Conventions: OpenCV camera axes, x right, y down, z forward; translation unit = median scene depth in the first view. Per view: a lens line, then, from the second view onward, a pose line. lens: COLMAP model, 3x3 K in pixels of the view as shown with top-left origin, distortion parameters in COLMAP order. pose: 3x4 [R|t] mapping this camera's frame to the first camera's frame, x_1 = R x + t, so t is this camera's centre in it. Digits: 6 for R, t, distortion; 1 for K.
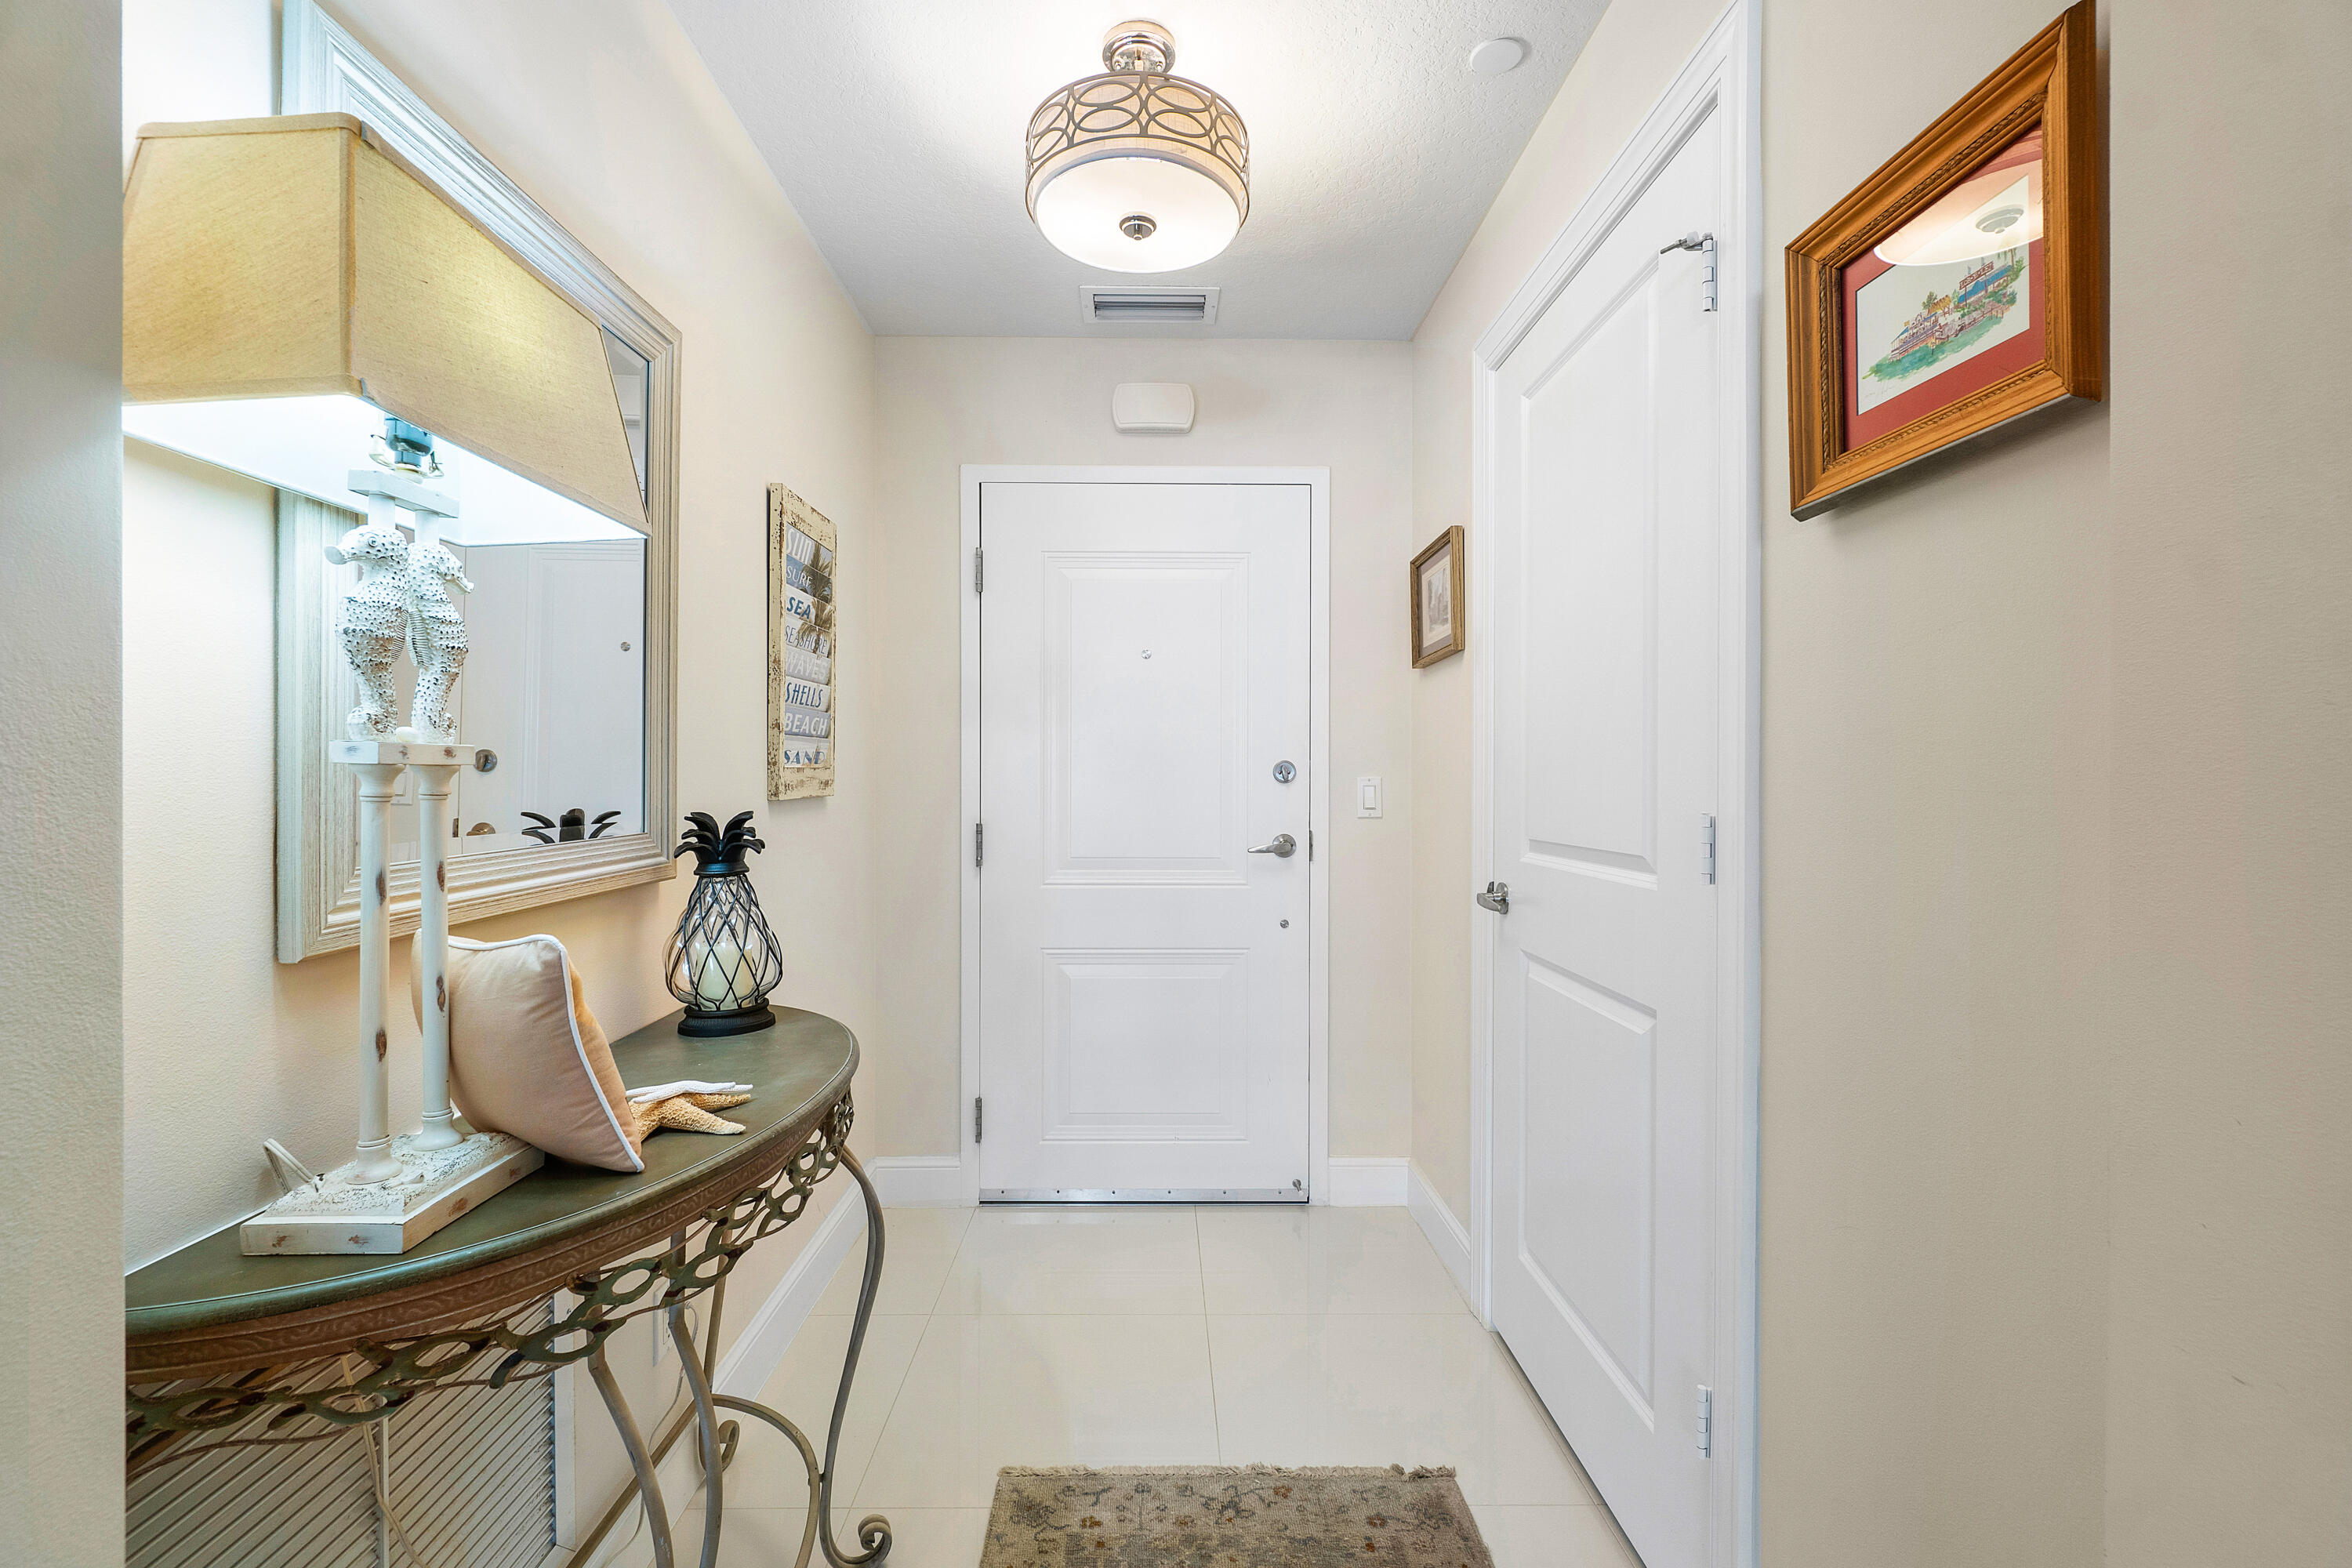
lens RADIAL K [[1030.9, 0, 1173.9], [0, 1030.9, 779.8], [0, 0, 1]] dist [-0.001339, -0.000050]
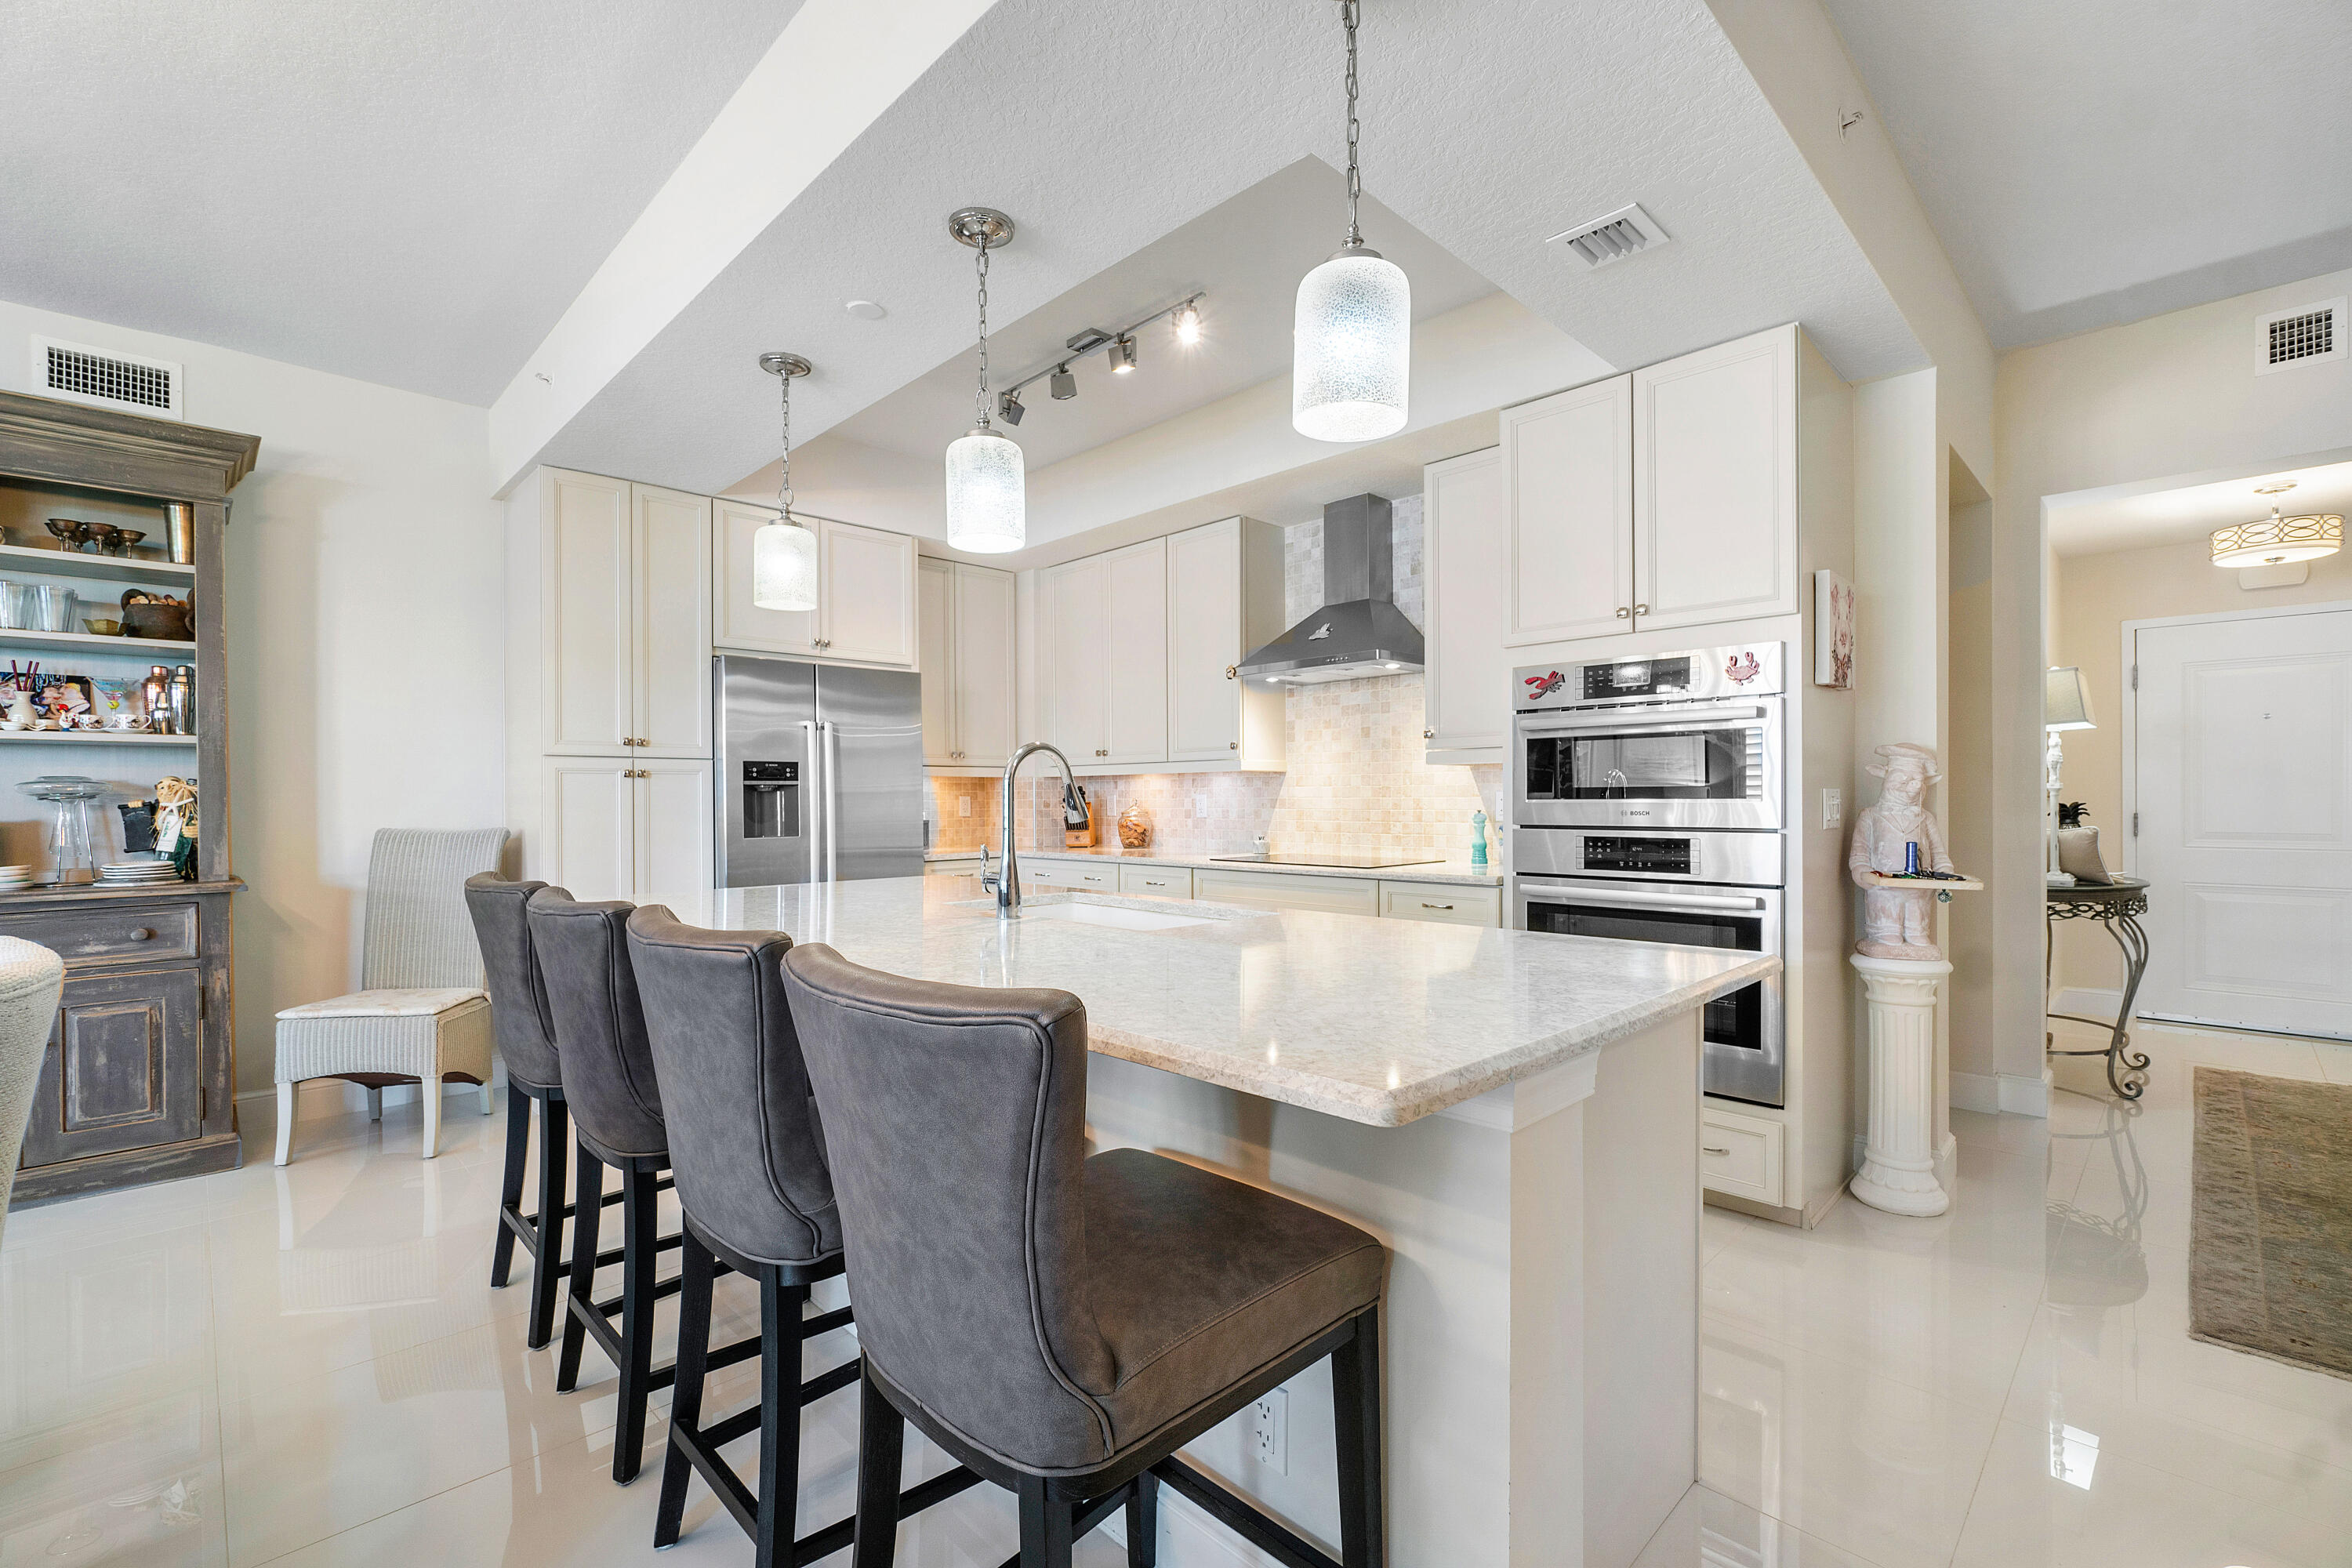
lens RADIAL K [[1030.9, 0, 1166.4], [0, 1030.9, 800.7], [0, 0, 1]] dist [-0.001339, -0.000050]
pose [[0.687663, 0.003938, -0.726020, -0.043253], [0.002813, 0.999963, 0.008089, -0.001535], [0.726025, -0.007605, 0.687627, -1.587134]]
